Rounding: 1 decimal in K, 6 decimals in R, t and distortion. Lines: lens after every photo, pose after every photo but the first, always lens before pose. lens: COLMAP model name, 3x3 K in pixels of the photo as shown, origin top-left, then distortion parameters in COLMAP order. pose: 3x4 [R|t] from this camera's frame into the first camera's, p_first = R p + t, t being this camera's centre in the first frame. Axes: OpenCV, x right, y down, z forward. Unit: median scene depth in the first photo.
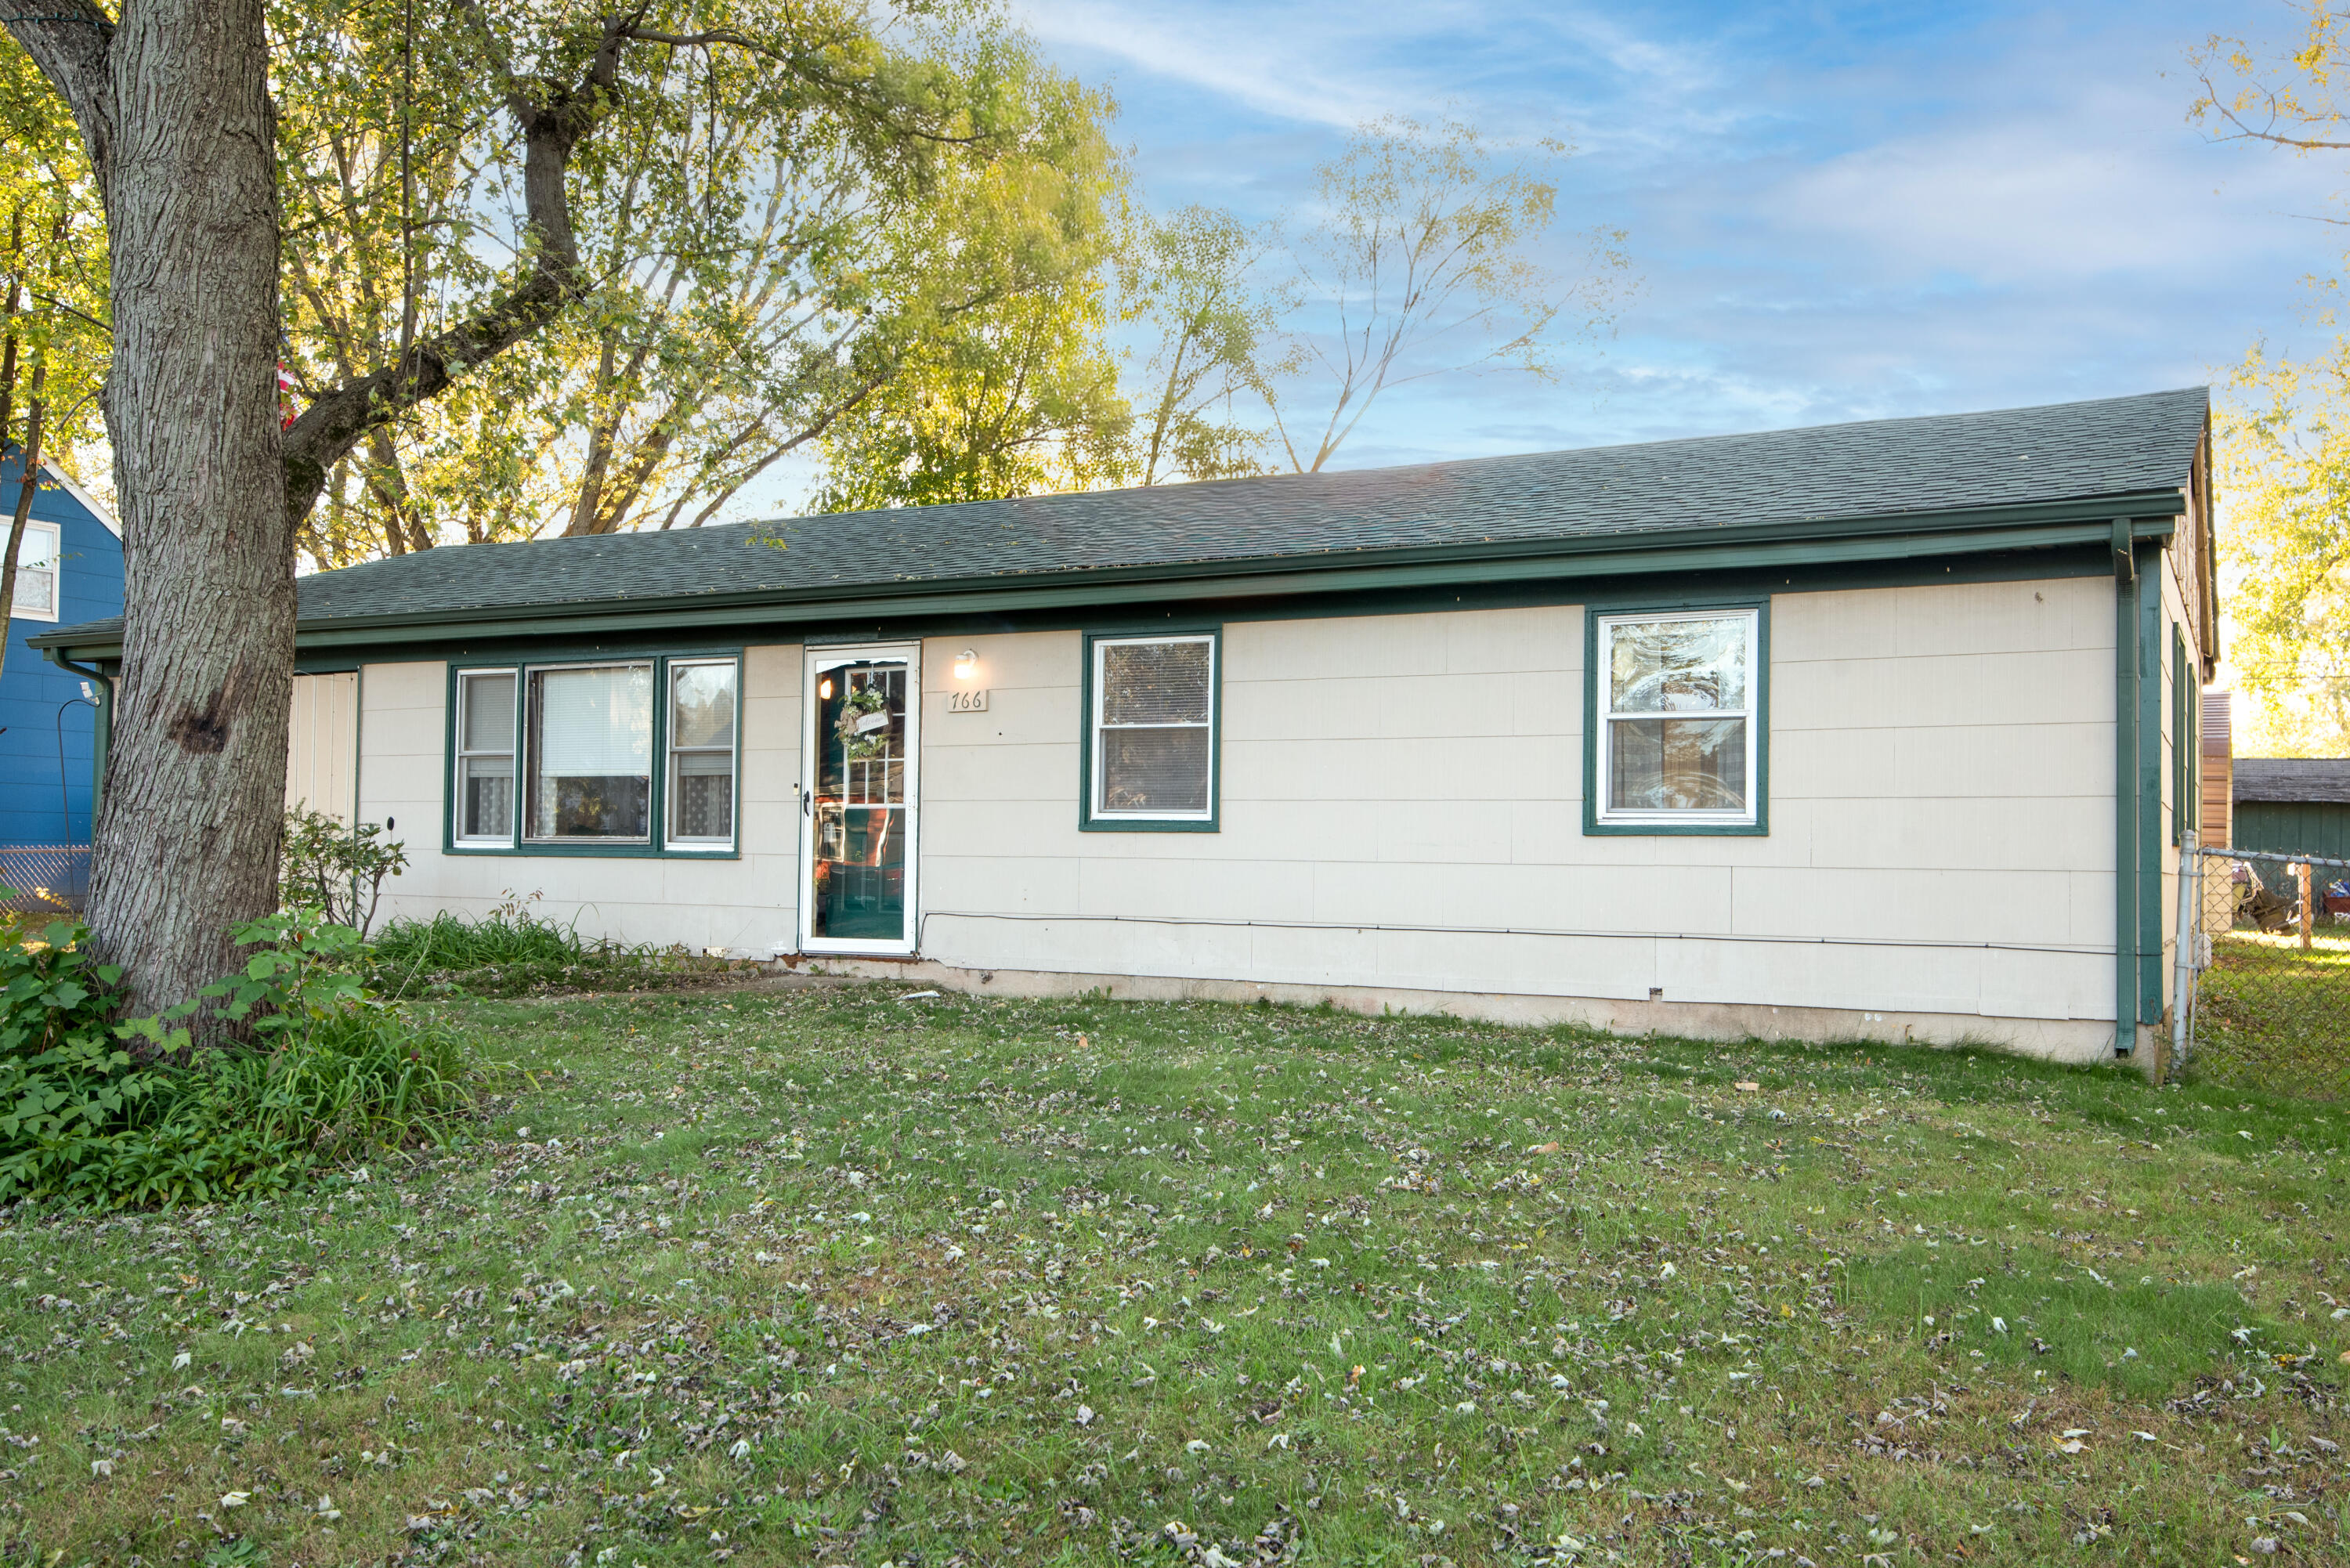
lens RADIAL K [[2026.1, 0, 1089.4], [0, 2026.1, 743.2], [0, 0, 1]] dist [0.063120, 0.001460]
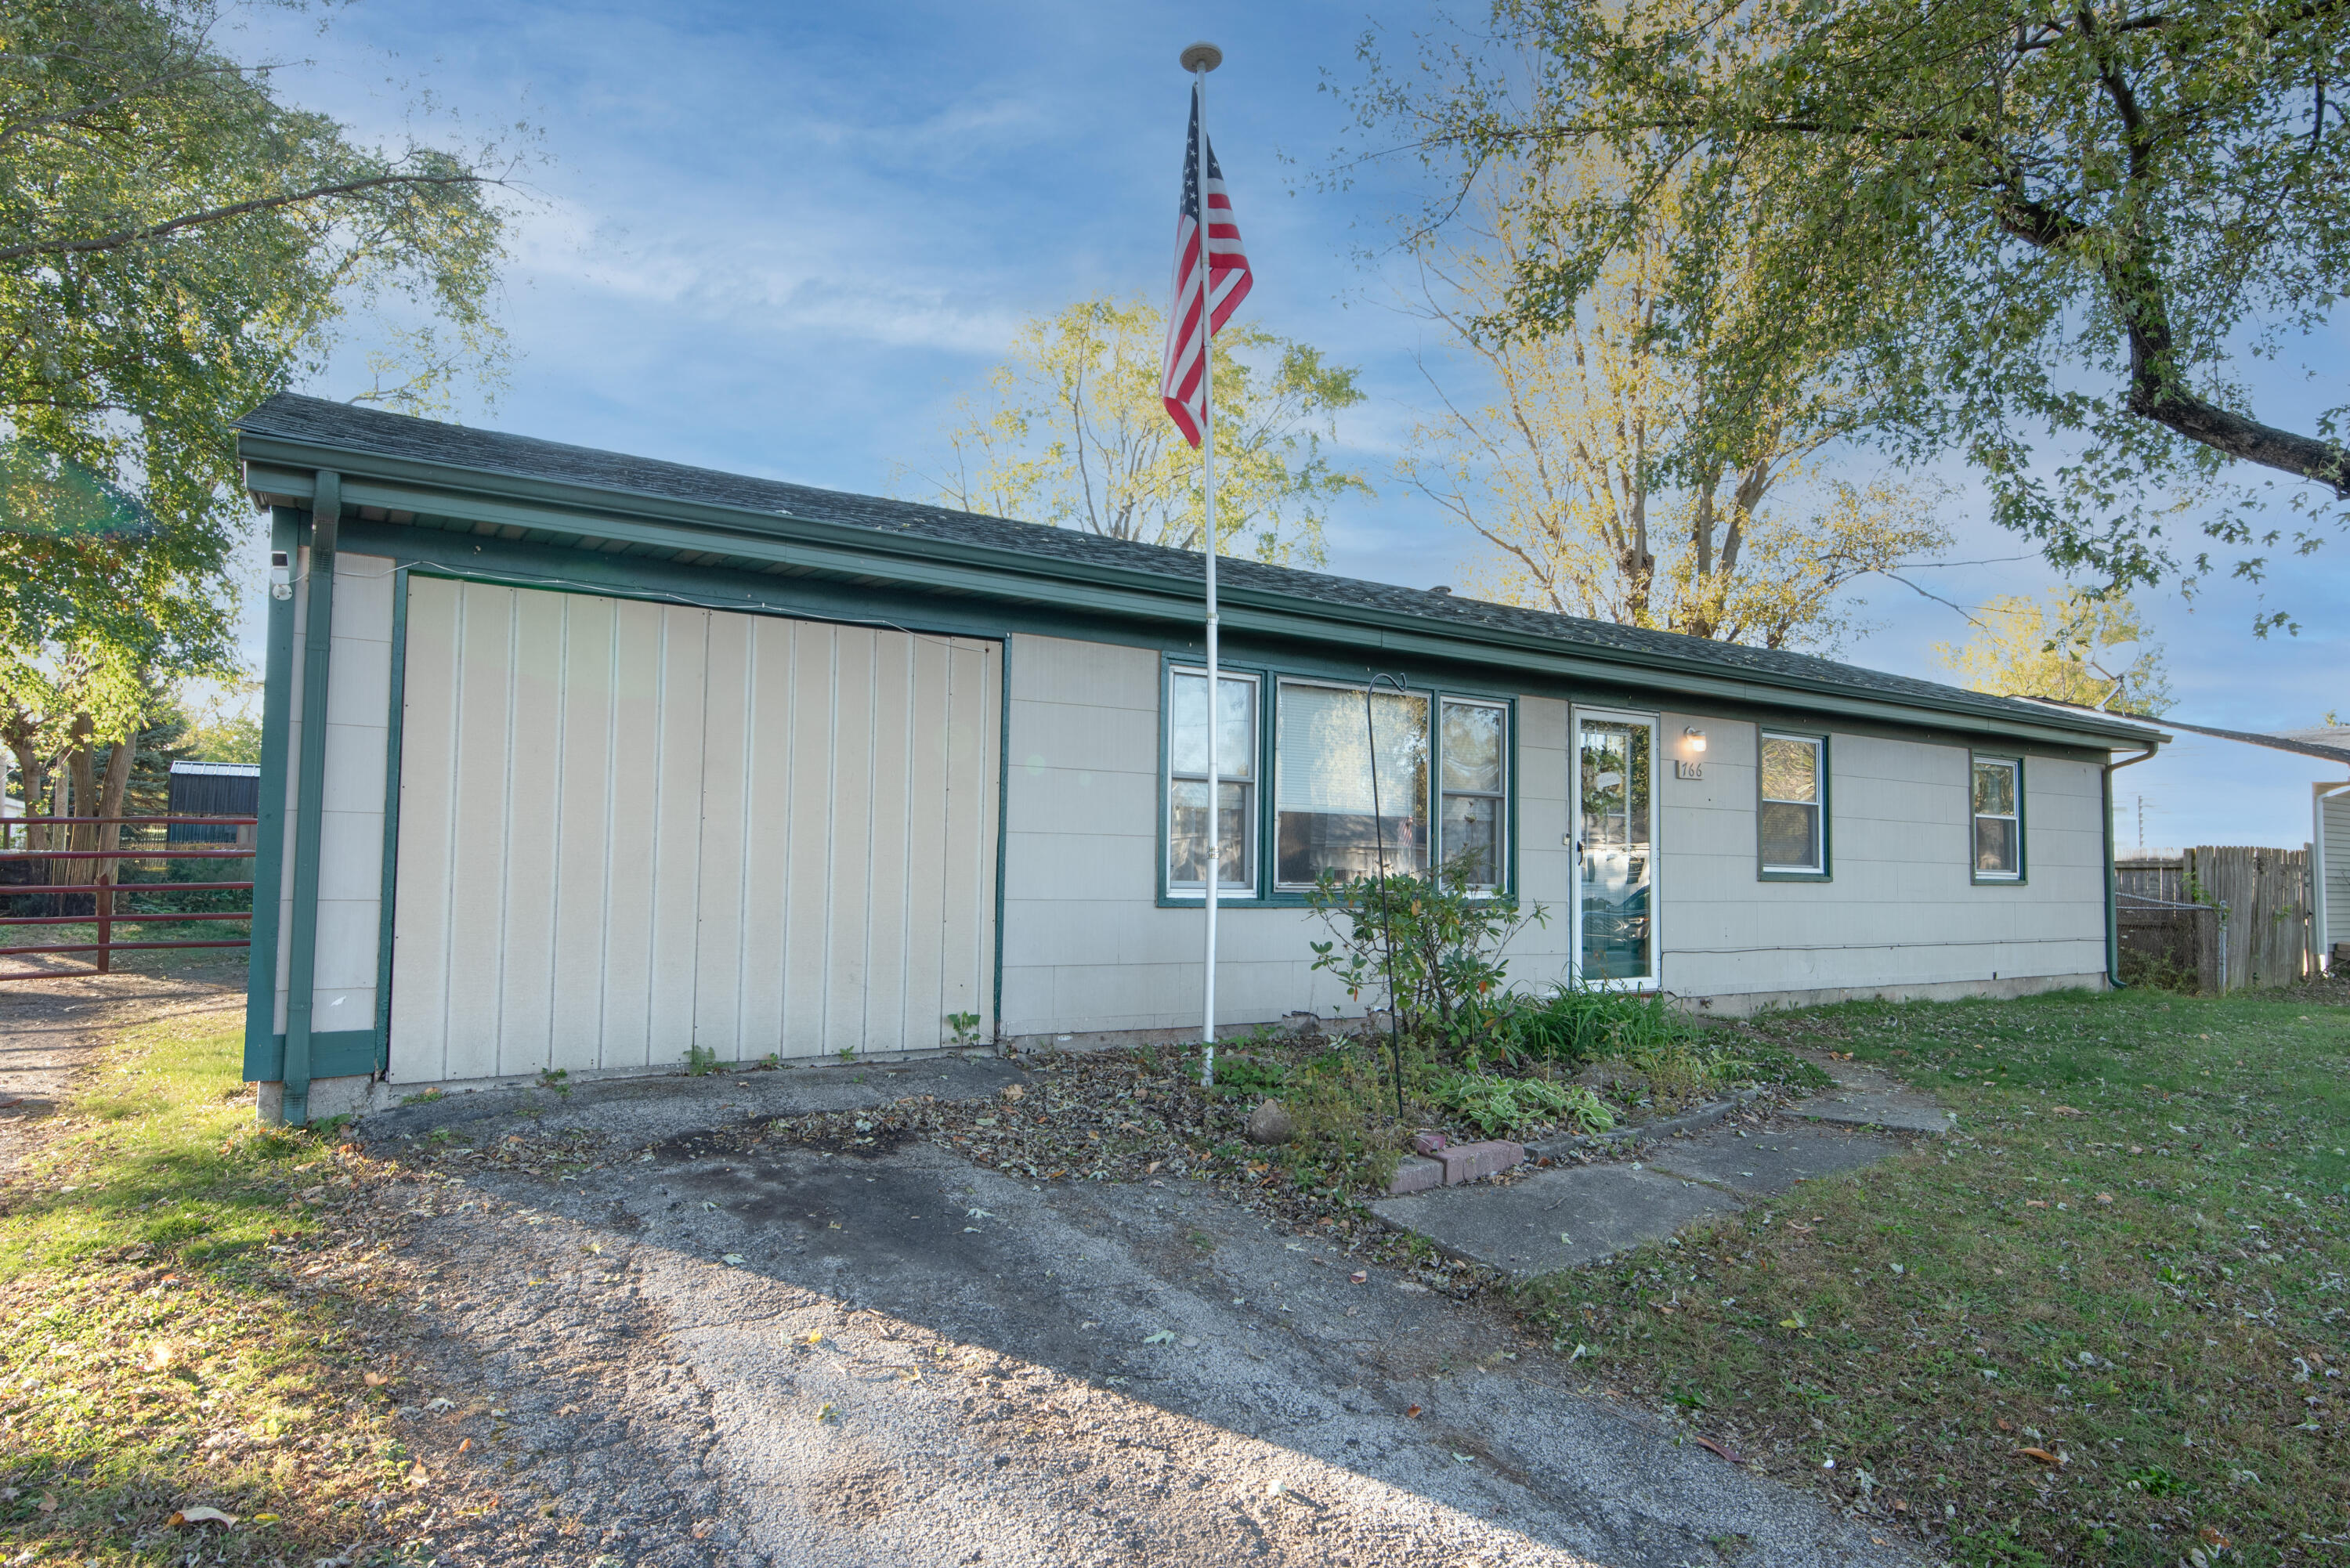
lens RADIAL K [[1340.8, 0, 1171.7], [0, 1340.8, 772.8], [0, 0, 1]] dist [0.002445, -0.000698]
pose [[0.461000, 0.034965, 0.886711, -0.912936], [-0.084328, 0.996428, 0.004550, 0.002050], [-0.883384, -0.076872, 0.462301, 0.922922]]
